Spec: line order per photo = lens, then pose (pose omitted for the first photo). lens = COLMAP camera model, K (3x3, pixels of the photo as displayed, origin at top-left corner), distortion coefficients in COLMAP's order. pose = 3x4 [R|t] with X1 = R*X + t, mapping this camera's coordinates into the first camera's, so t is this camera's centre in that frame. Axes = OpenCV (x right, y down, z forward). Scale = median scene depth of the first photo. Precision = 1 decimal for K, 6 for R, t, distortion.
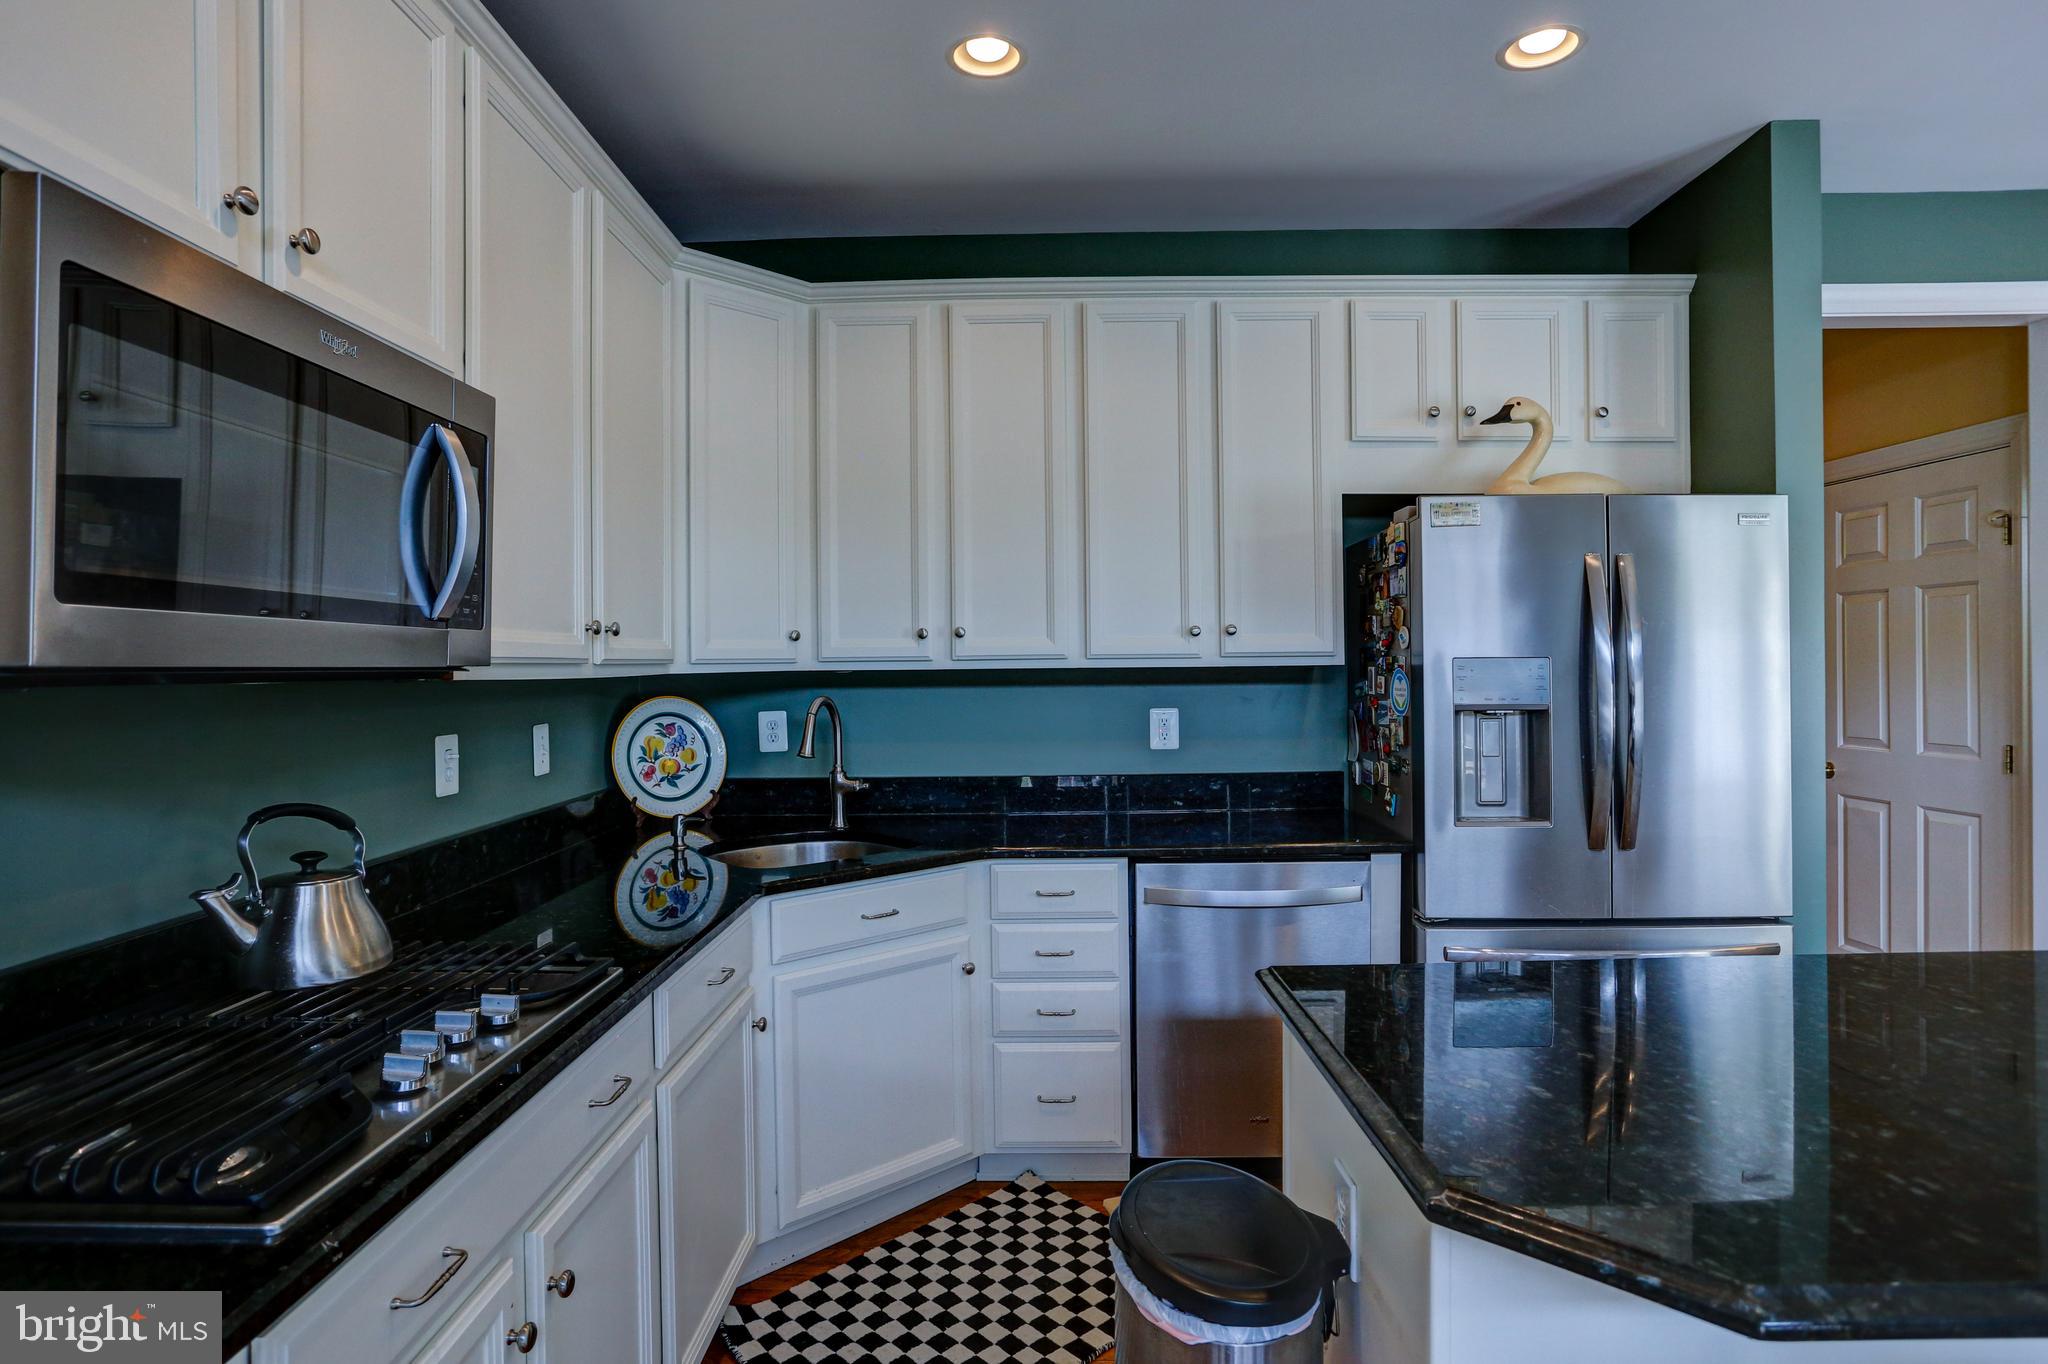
lens RADIAL K [[1088.8, 0, 1014.5], [0, 1088.8, 666.8], [0, 0, 1]] dist [-0.038958, 0.025719]
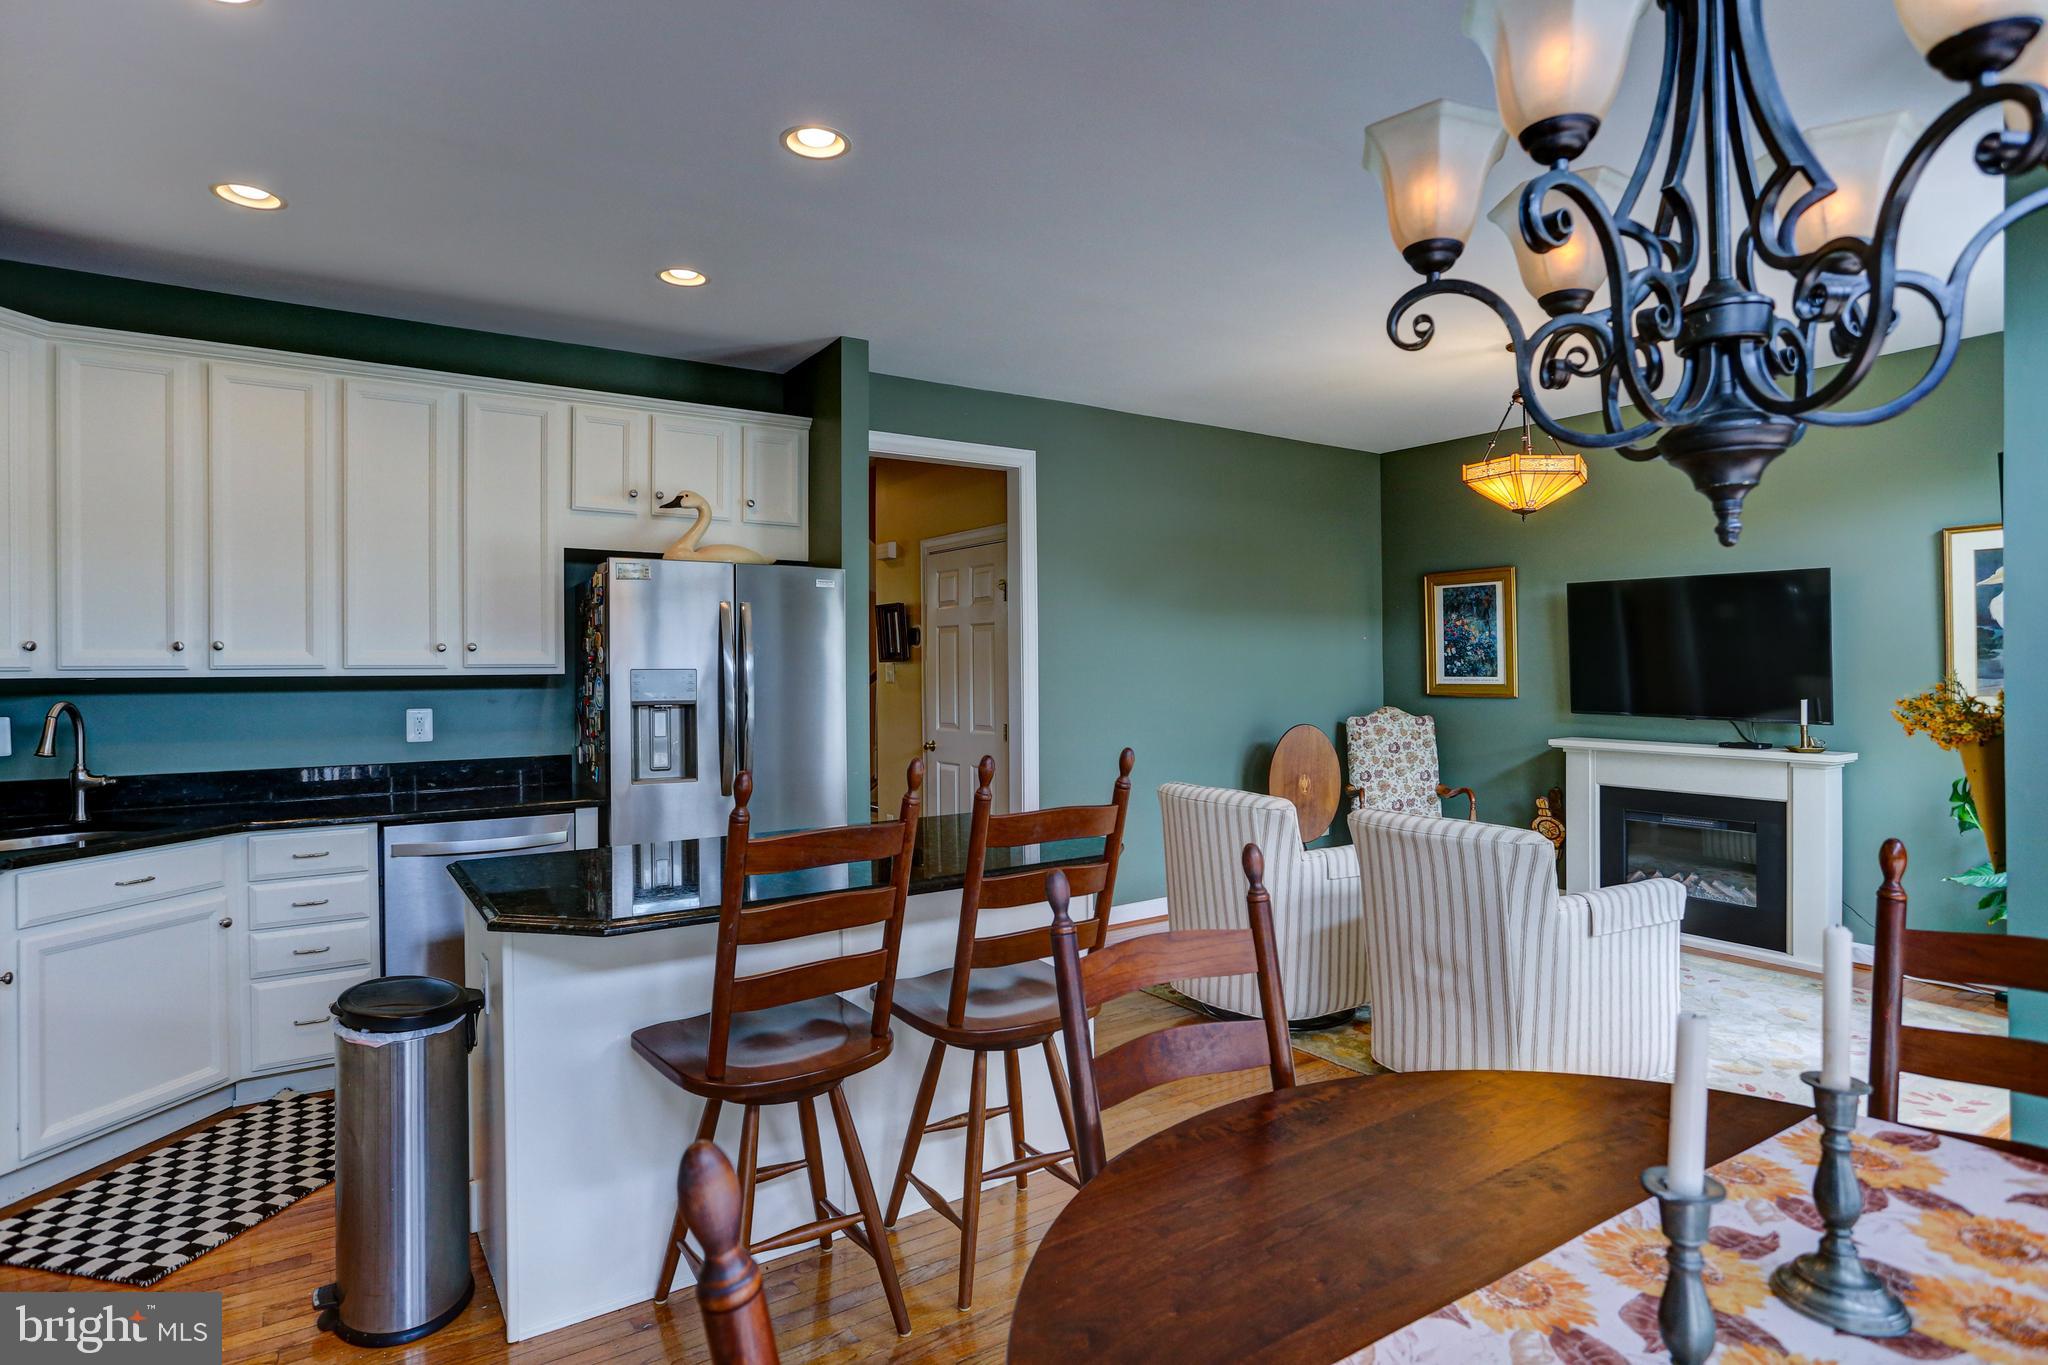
lens RADIAL K [[1088.8, 0, 1014.5], [0, 1088.8, 667.3], [0, 0, 1]] dist [-0.038958, 0.025719]
pose [[0.829267, 0.005775, 0.558823, 0.015706], [-0.001009, 0.999960, -0.008837, 0.001316], [-0.558852, 0.006764, 0.829240, -0.464659]]
